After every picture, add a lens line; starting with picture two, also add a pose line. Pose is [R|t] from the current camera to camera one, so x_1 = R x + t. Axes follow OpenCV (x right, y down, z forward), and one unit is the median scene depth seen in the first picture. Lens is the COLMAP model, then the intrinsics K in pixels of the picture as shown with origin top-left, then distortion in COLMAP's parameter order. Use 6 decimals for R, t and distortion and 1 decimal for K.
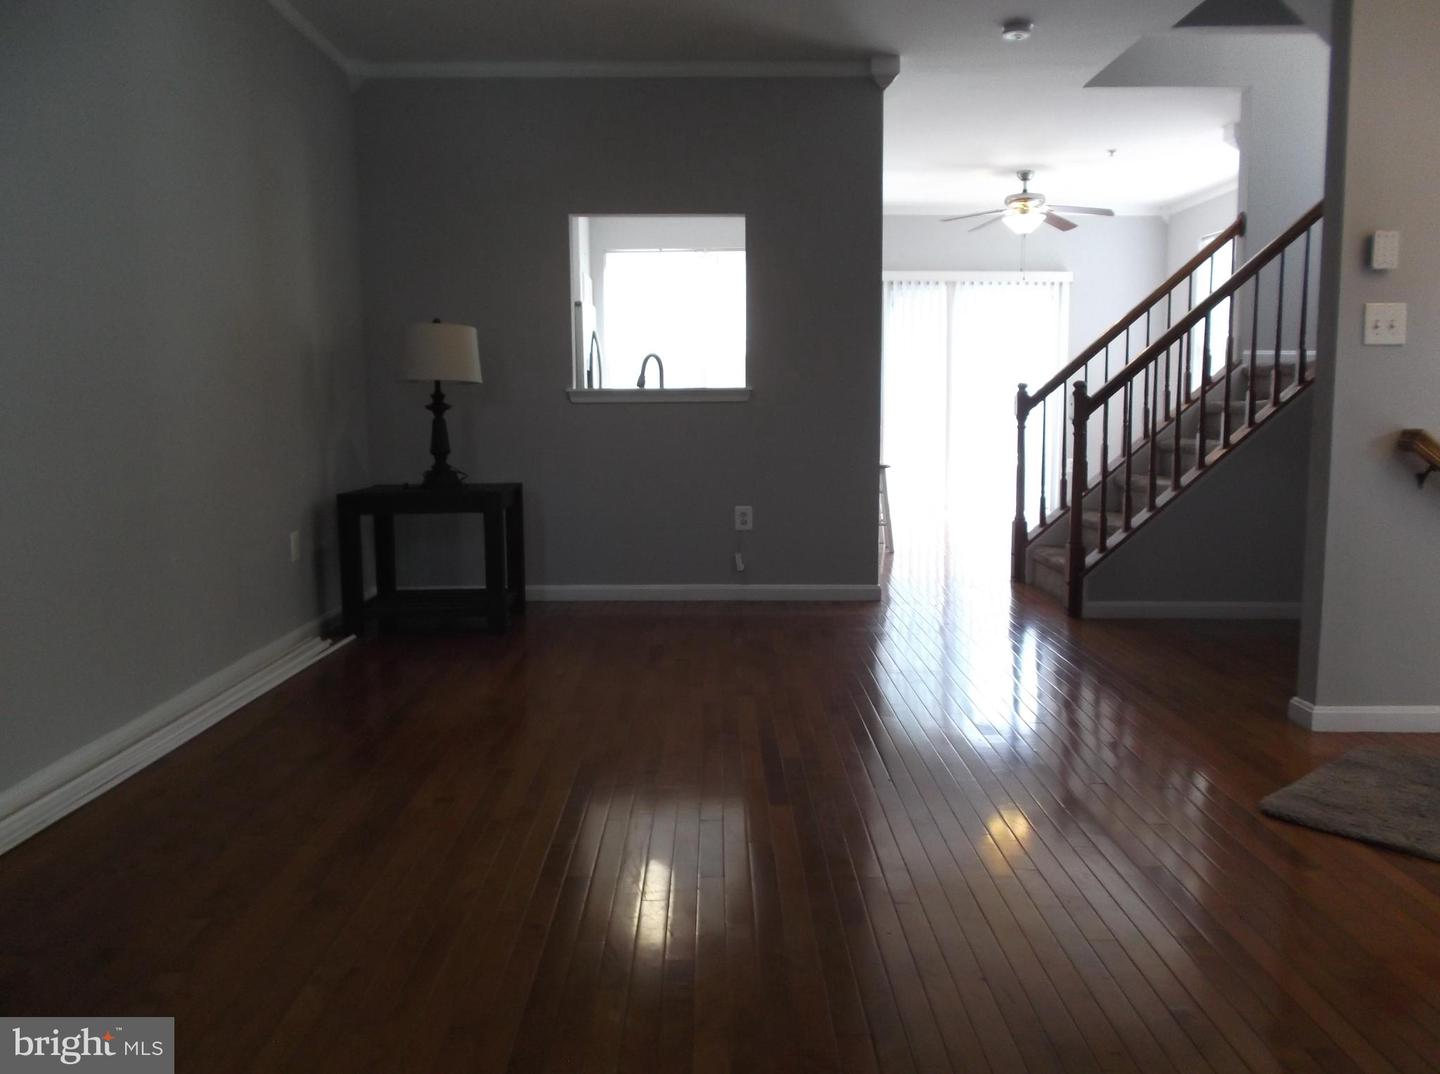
lens RADIAL K [[1130.8, 0, 745.1], [0, 1130.8, 536.1], [0, 0, 1]] dist [-0.005525, 0.069108]
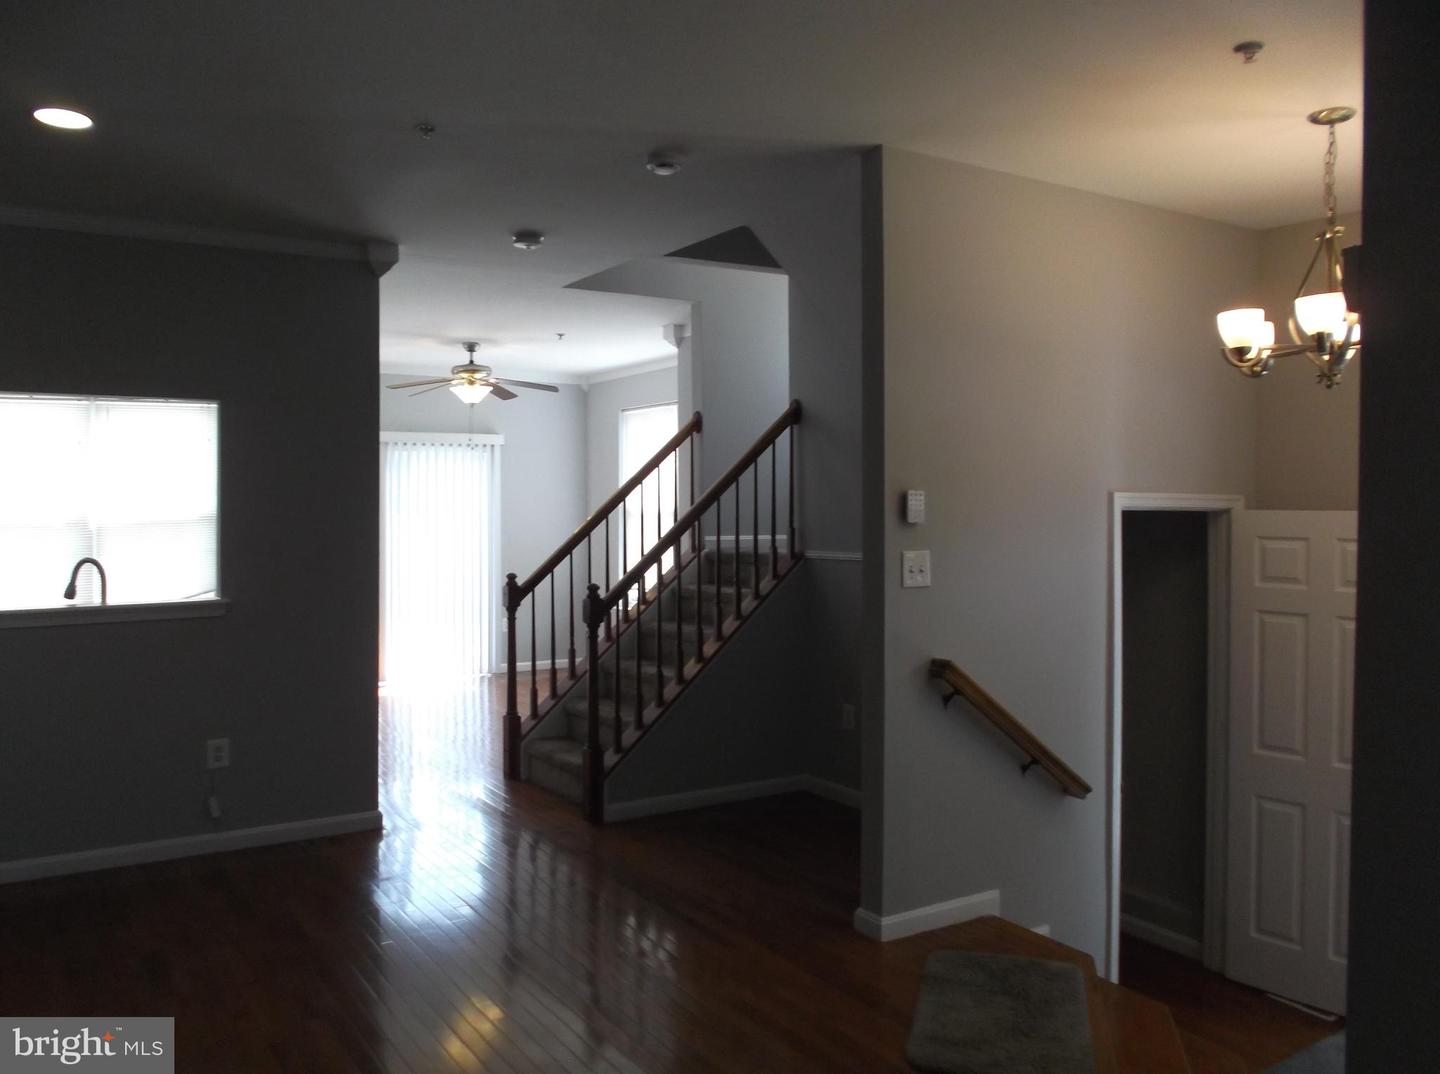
lens RADIAL K [[1139.5, 0, 720.0], [0, 1139.5, 537.0], [0, 0, 1]] dist [0.000792, -0.014438]
pose [[0.859187, -0.014300, 0.511461, -0.107209], [0.064569, 0.994648, -0.080659, -0.080490], [-0.507571, 0.102326, 0.855512, 0.073391]]
